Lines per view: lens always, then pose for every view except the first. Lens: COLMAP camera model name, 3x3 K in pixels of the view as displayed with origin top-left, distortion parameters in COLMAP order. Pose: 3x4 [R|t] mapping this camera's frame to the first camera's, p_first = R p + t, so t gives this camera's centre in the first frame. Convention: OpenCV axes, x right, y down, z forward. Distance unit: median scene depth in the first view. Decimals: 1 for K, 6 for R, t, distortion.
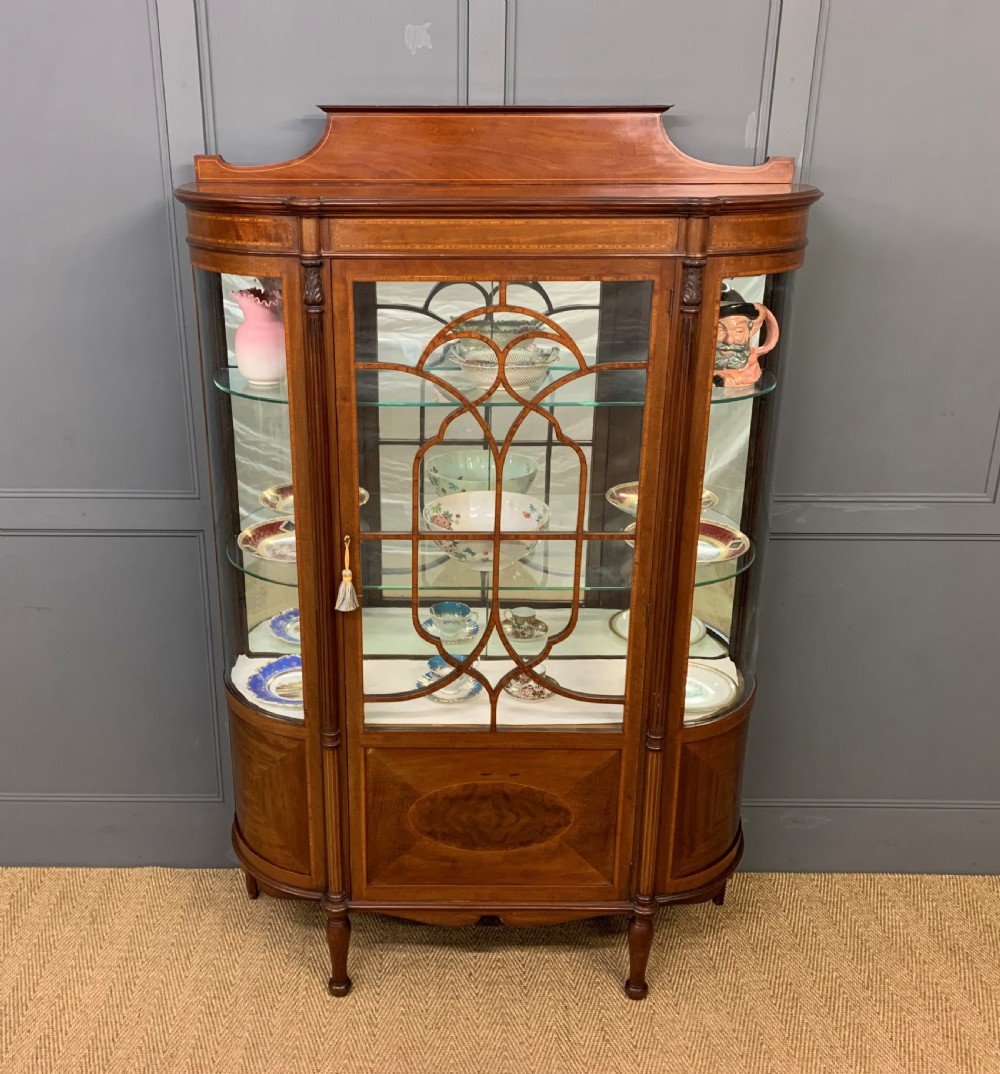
lens RADIAL K [[1080.9, 0, 442.7], [0, 1080.9, 534.3], [0, 0, 1]] dist [0.148962, -0.409931]
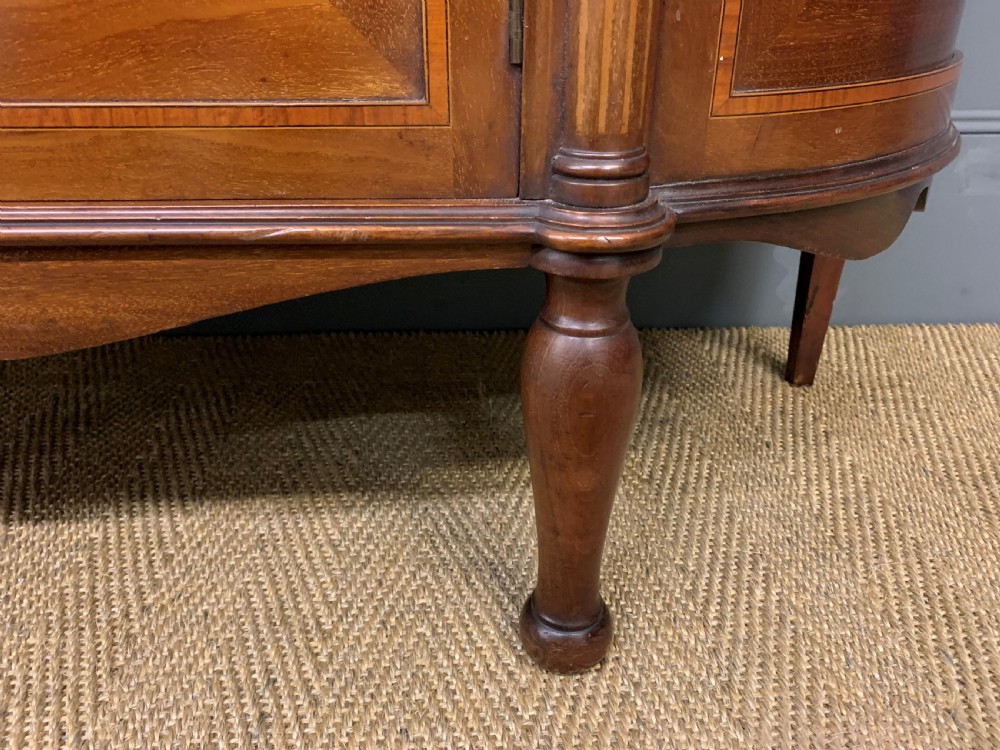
lens RADIAL K [[812.7, 0, 499.1], [0, 812.7, 374.1], [0, 0, 1]] dist [0.004106, -0.000919]
pose [[0.998151, -0.022578, 0.056437, 0.165372], [0.015620, 0.992552, 0.120816, 0.363359], [-0.058744, -0.119711, 0.991069, 0.894121]]
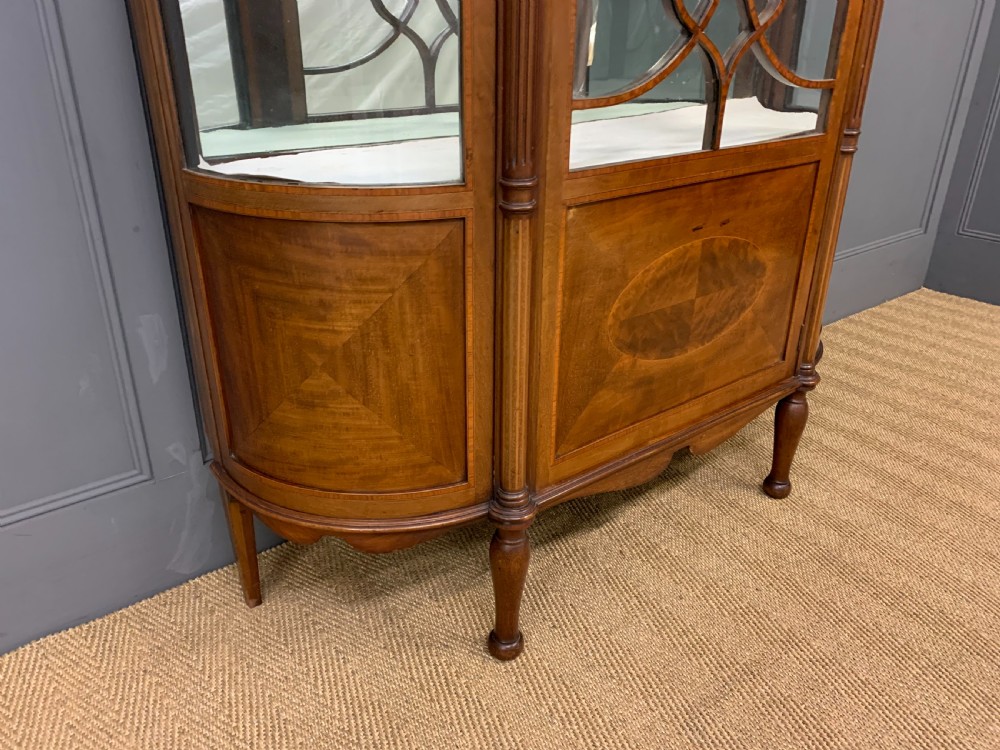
lens RADIAL K [[779.5, 0, 495.4], [0, 779.5, 373.8], [0, 0, 1]] dist [0.012961, -0.001654]
pose [[0.777267, -0.257887, 0.573891, -0.349991], [0.213668, 0.966122, 0.144754, 0.210643], [-0.591779, 0.010110, 0.806037, 0.690542]]
